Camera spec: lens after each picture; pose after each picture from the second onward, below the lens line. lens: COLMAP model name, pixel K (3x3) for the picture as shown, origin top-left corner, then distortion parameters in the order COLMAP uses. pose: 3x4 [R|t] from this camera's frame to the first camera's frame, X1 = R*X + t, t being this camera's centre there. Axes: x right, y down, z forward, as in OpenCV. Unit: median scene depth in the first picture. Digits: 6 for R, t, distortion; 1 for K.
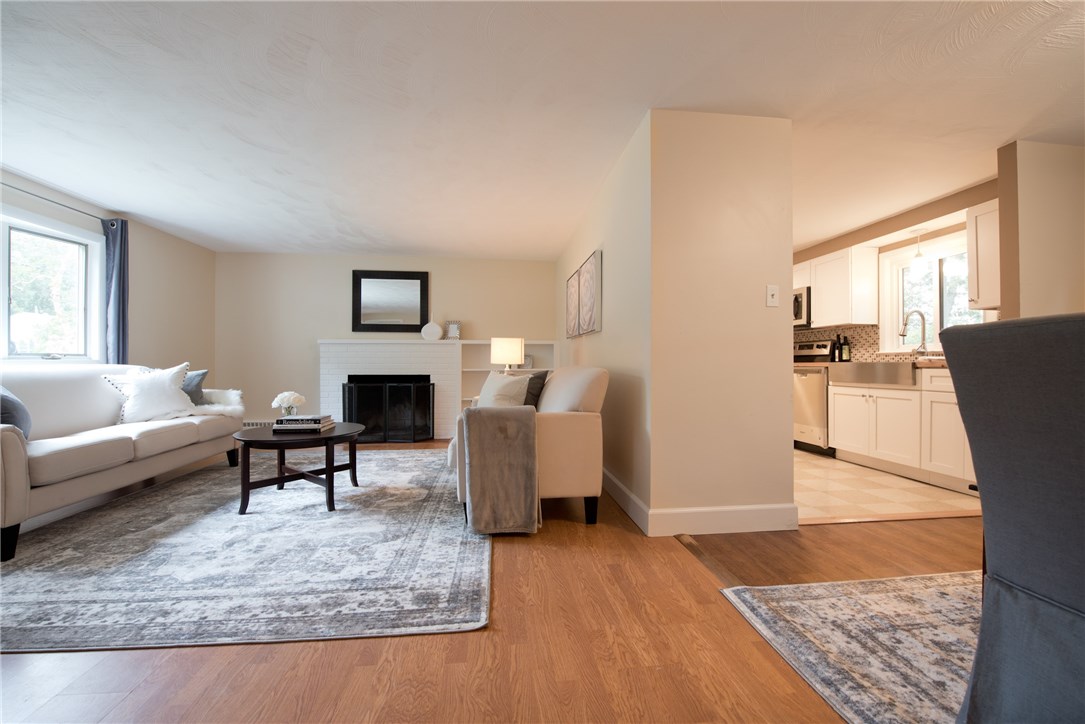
lens RADIAL K [[434.6, 0, 542.3], [0, 434.6, 365.5], [0, 0, 1]] dist [-0.015940, -0.002045]
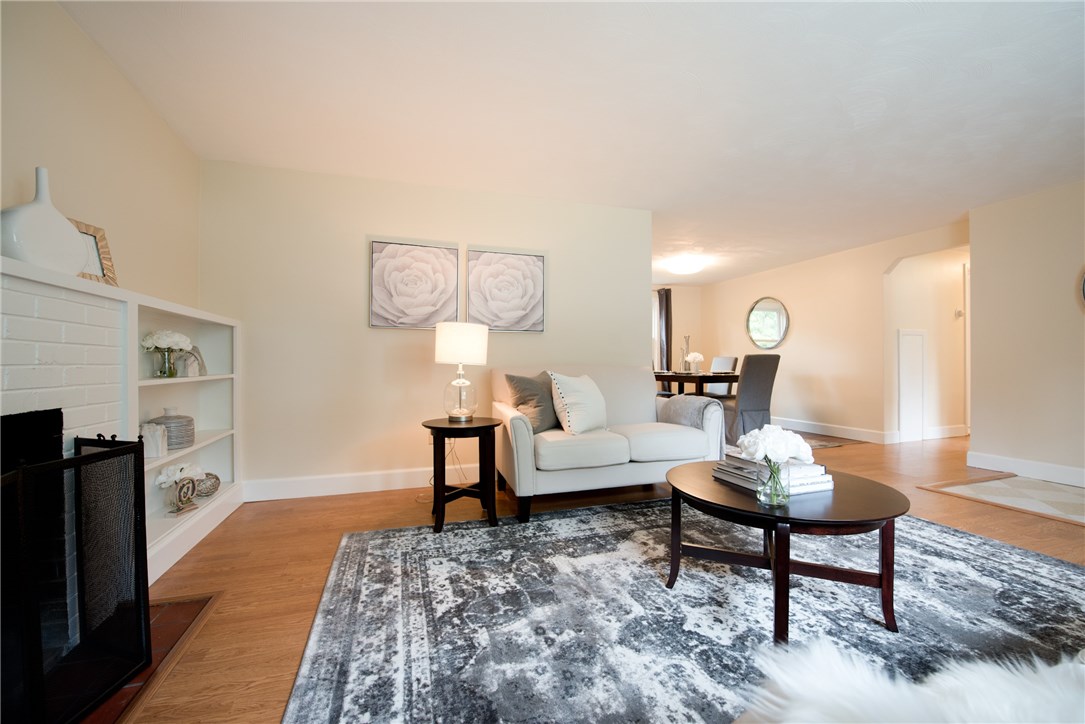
lens RADIAL K [[434.6, 0, 537.2], [0, 434.6, 363.6], [0, 0, 1]] dist [-0.015940, -0.002045]
pose [[-0.206087, 0.000136, 0.978534, -1.076895], [0.006184, 0.999980, 0.001163, -0.006329], [-0.978514, 0.006291, -0.206084, 1.470817]]
